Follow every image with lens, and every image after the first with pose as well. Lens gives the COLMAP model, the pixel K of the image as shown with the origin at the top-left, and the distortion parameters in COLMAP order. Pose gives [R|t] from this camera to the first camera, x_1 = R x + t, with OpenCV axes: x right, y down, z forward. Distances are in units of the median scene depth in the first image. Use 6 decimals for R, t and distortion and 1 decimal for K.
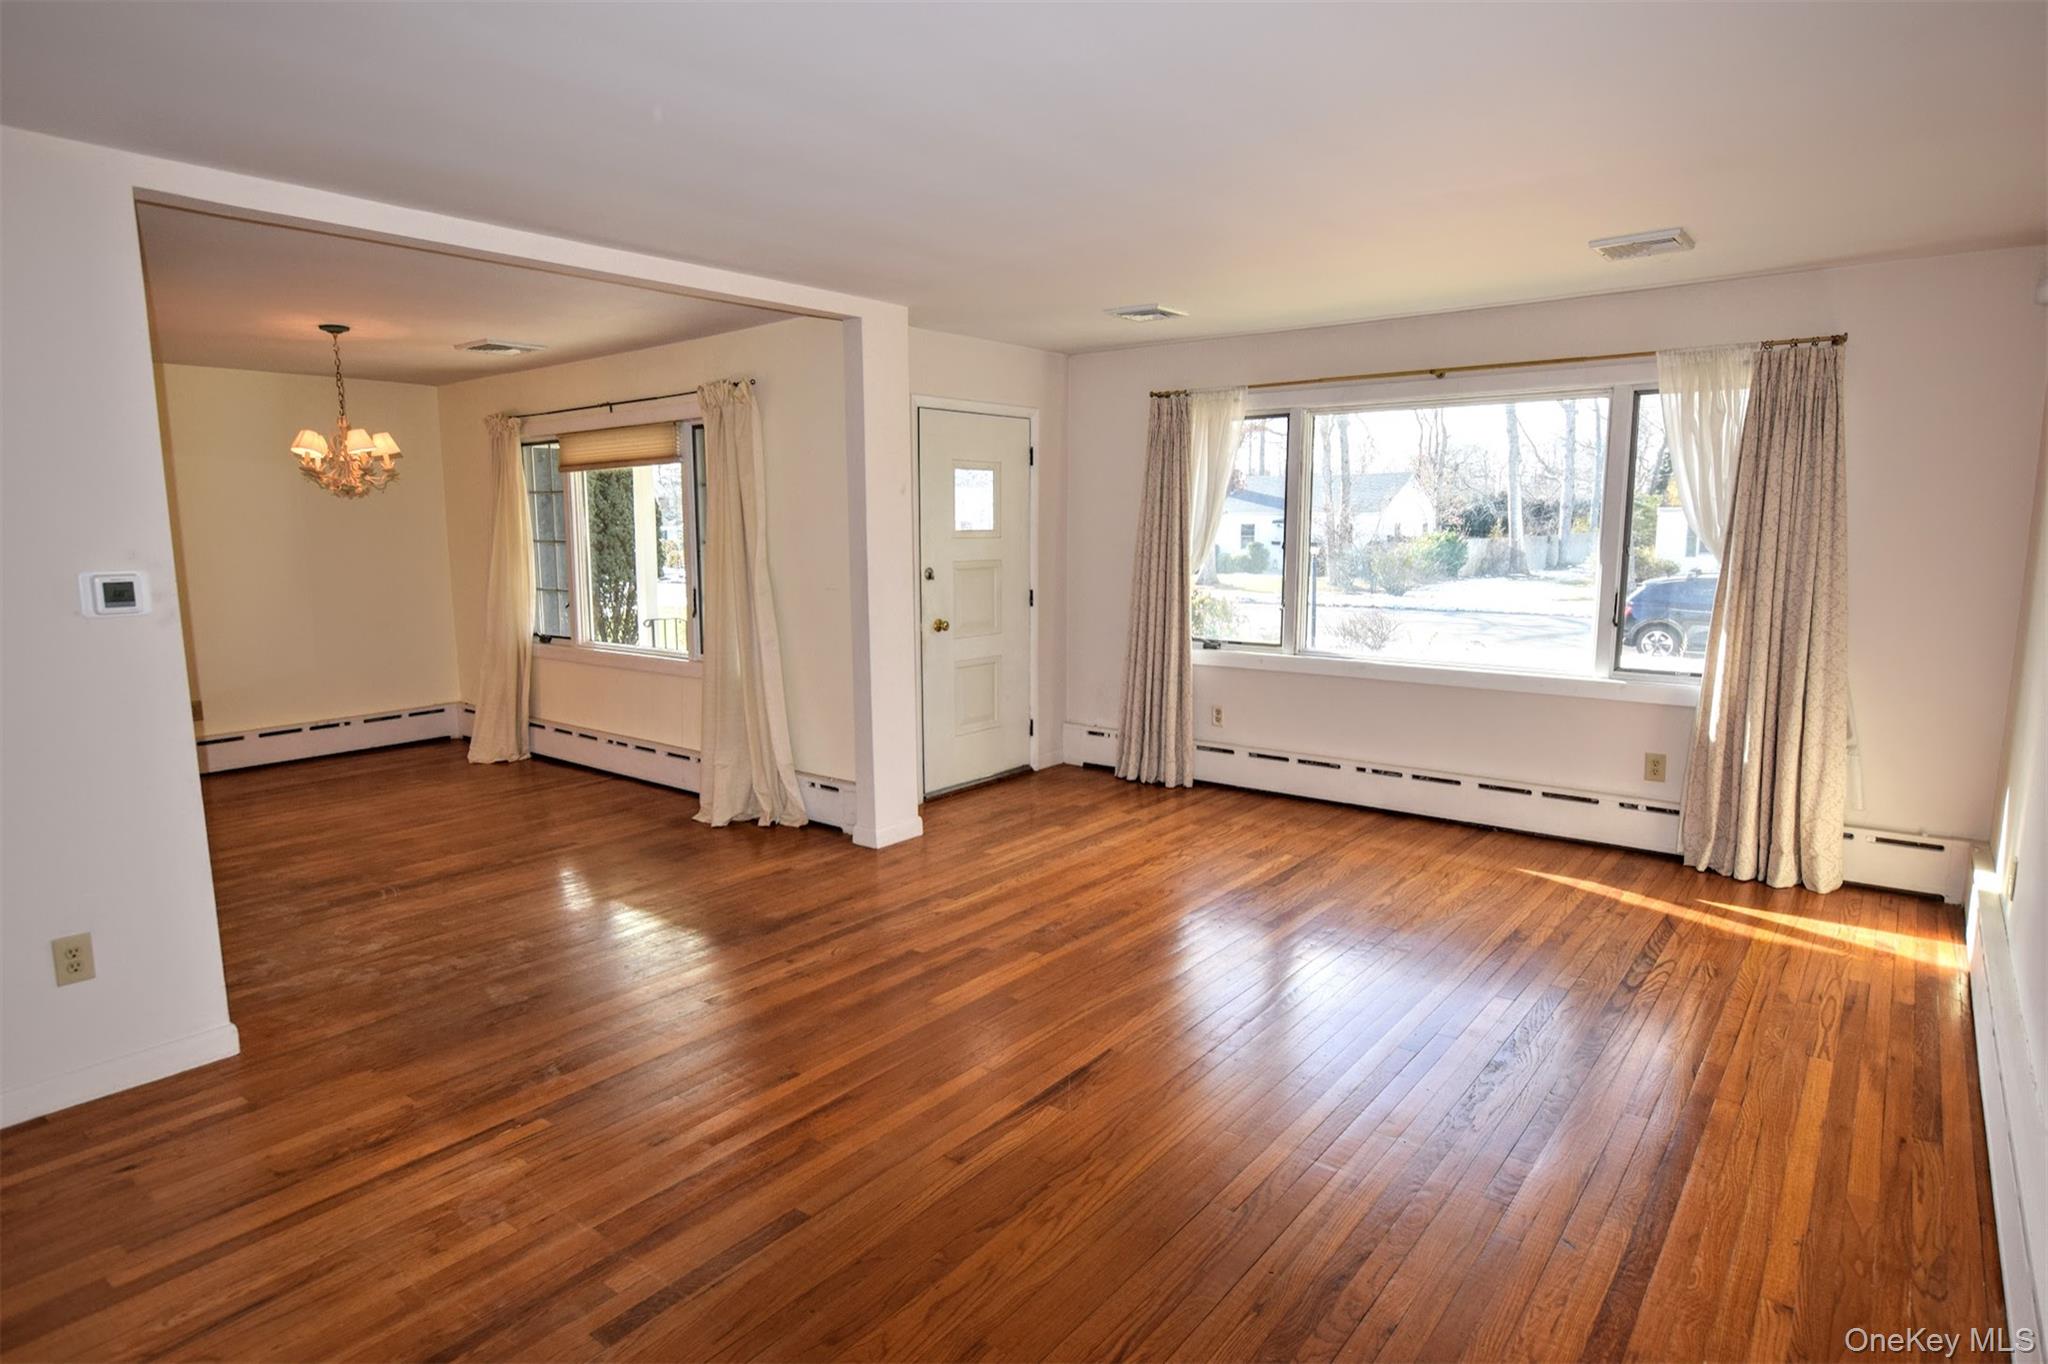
lens RADIAL K [[1116.6, 0, 1020.8], [0, 1116.6, 682.3], [0, 0, 1]] dist [-0.008102, -0.000888]
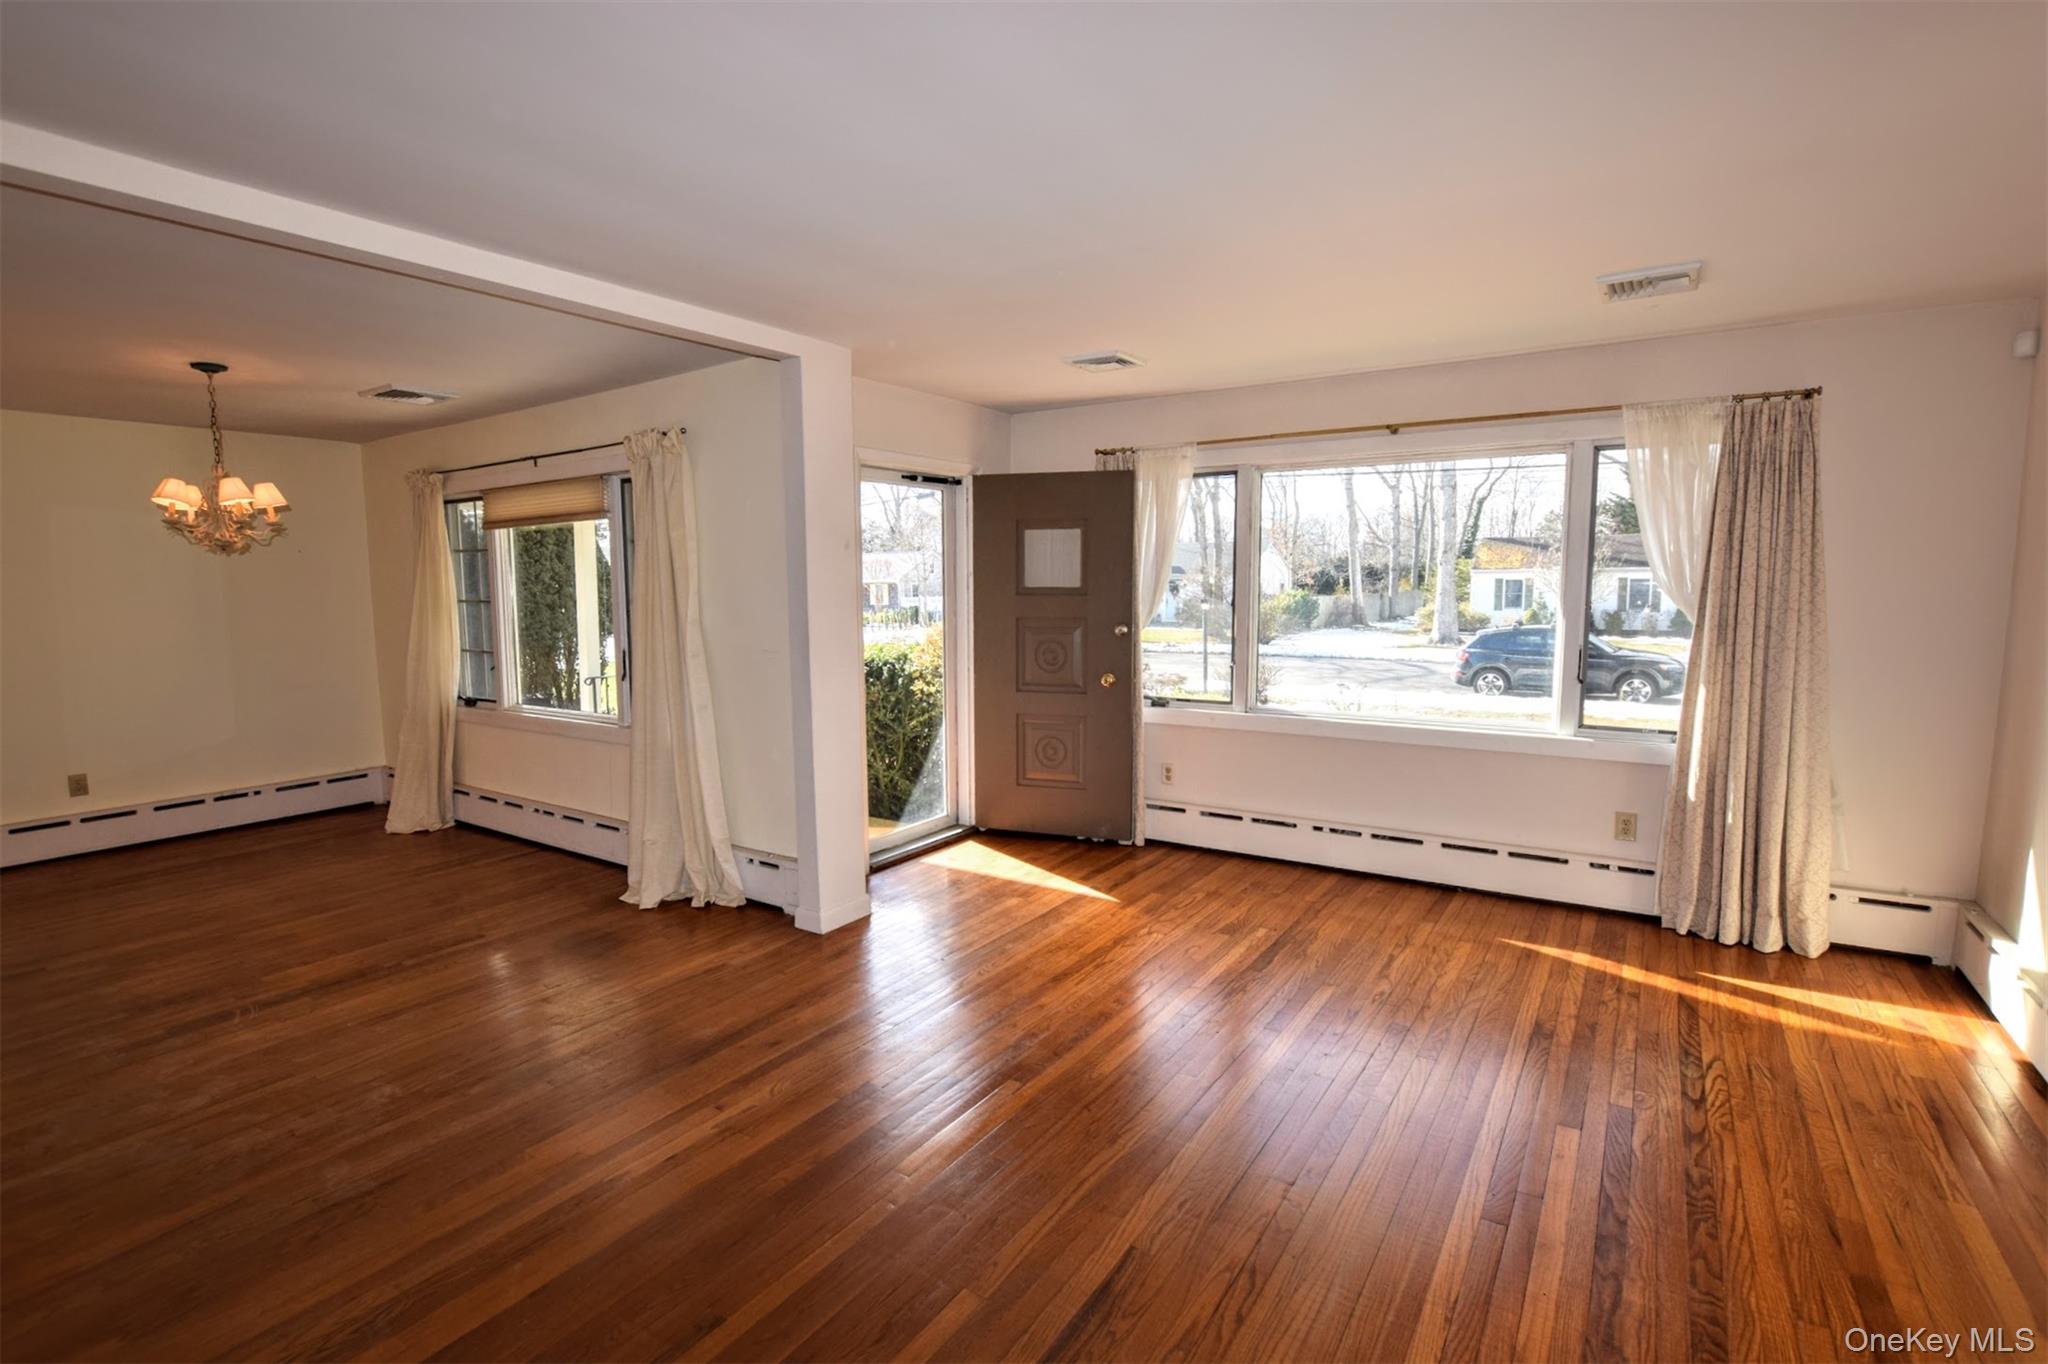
lens RADIAL K [[949.0, 0, 1019.1], [0, 949.0, 682.8], [0, 0, 1]] dist [-0.019544, -0.000062]
pose [[0.996351, -0.010847, 0.084662, -0.030534], [0.014043, 0.999207, -0.037250, -0.025366], [-0.084191, 0.038303, 0.995713, 0.201291]]
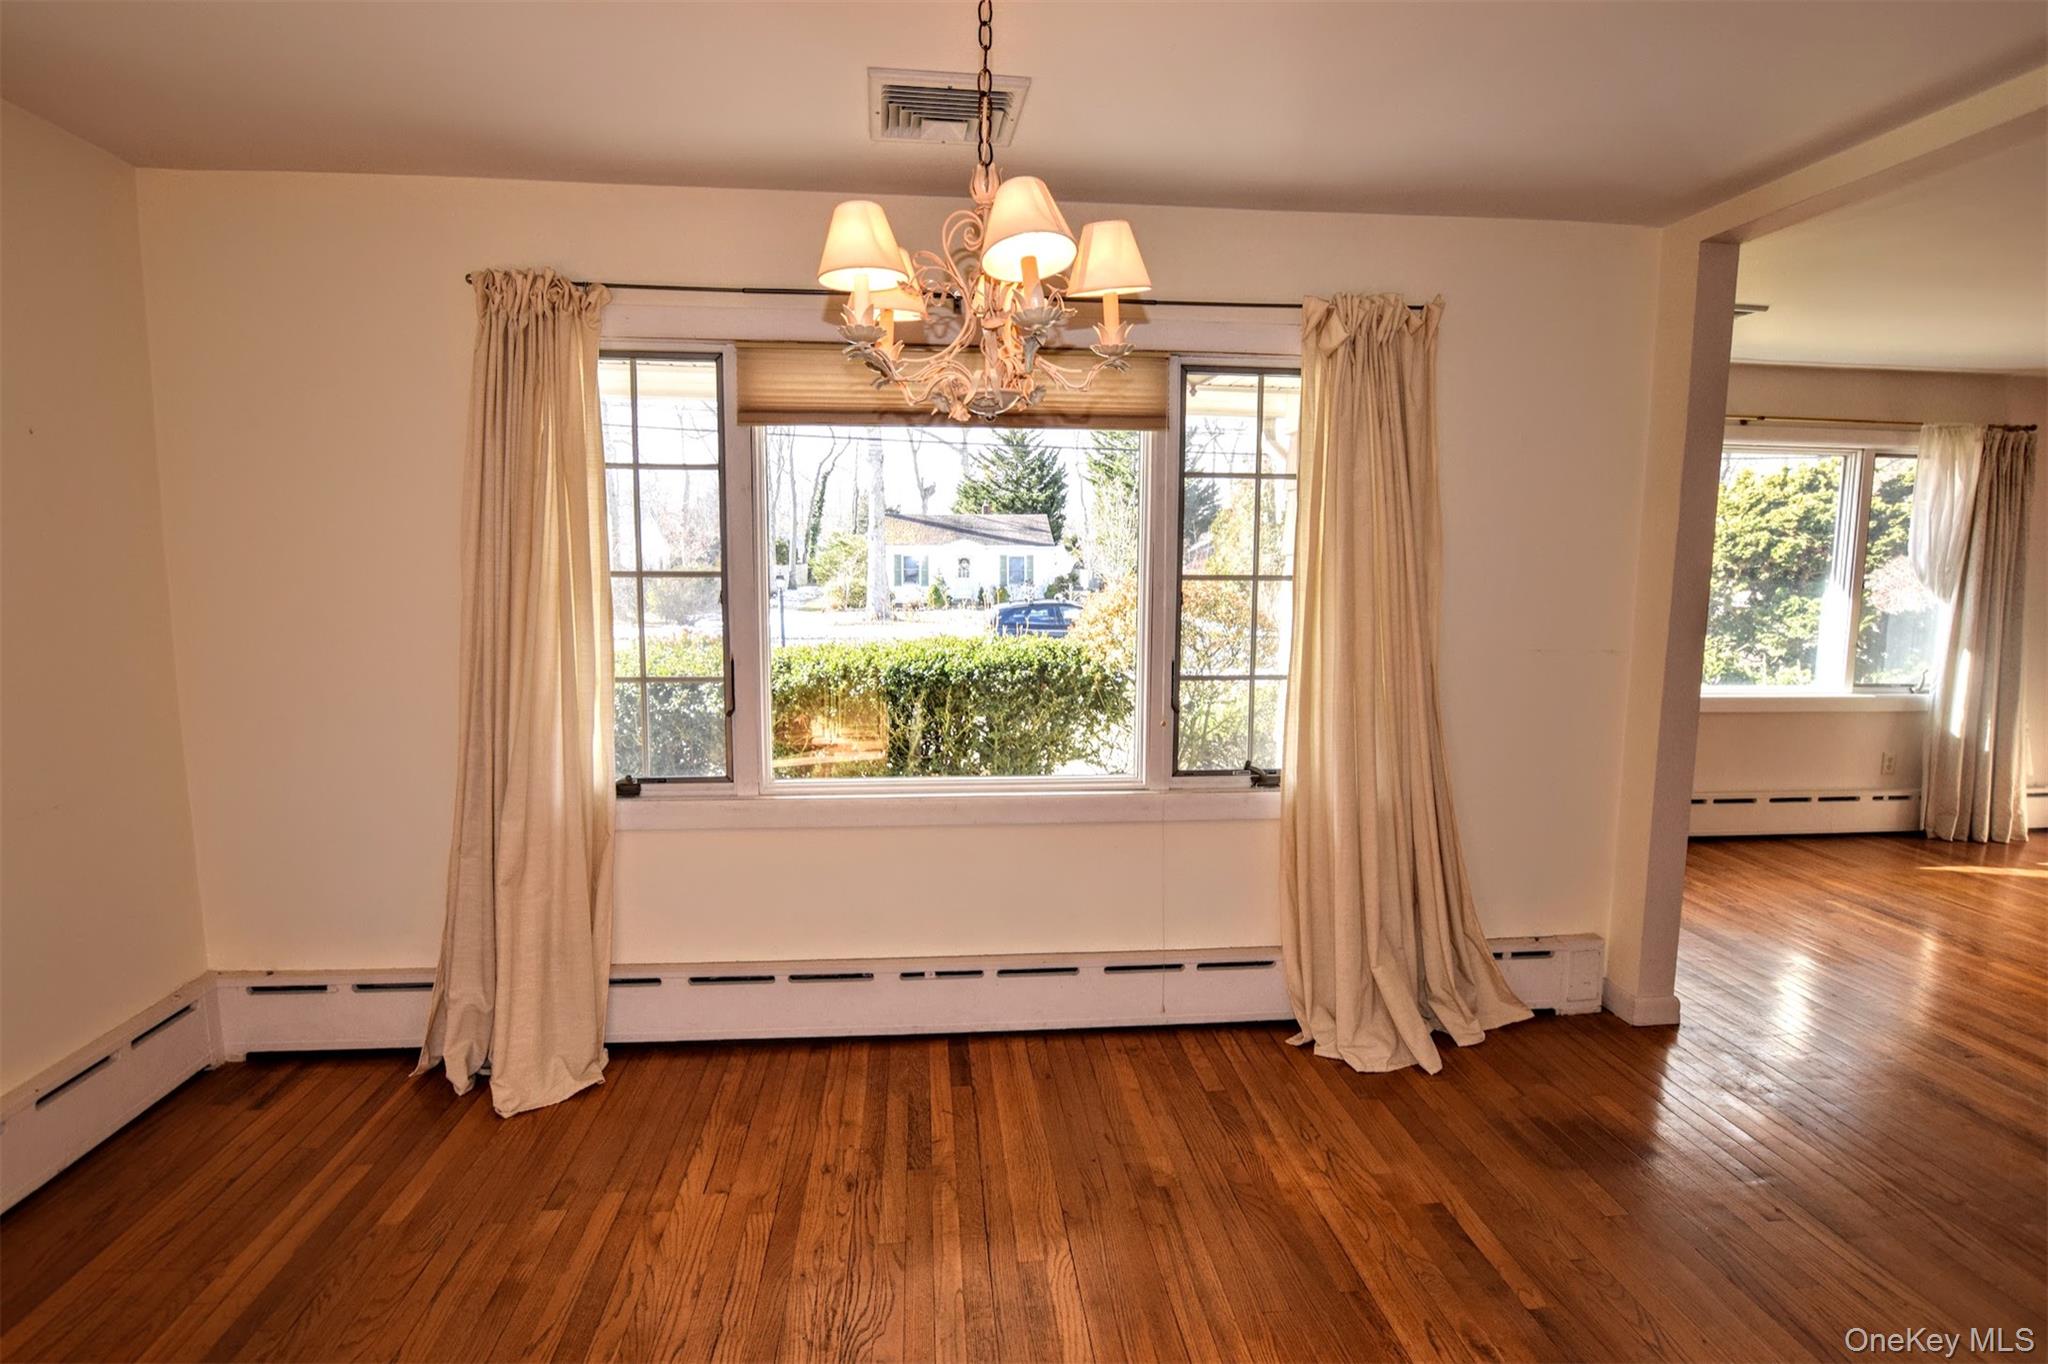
lens RADIAL K [[1034.1, 0, 1023.9], [0, 1034.1, 686.8], [0, 0, 1]] dist [-0.016889, 0.001032]
pose [[0.704920, -0.070734, 0.705751, -0.828648], [0.081762, 0.996486, 0.018207, -0.098207], [-0.704558, 0.044869, 0.708226, 0.820107]]
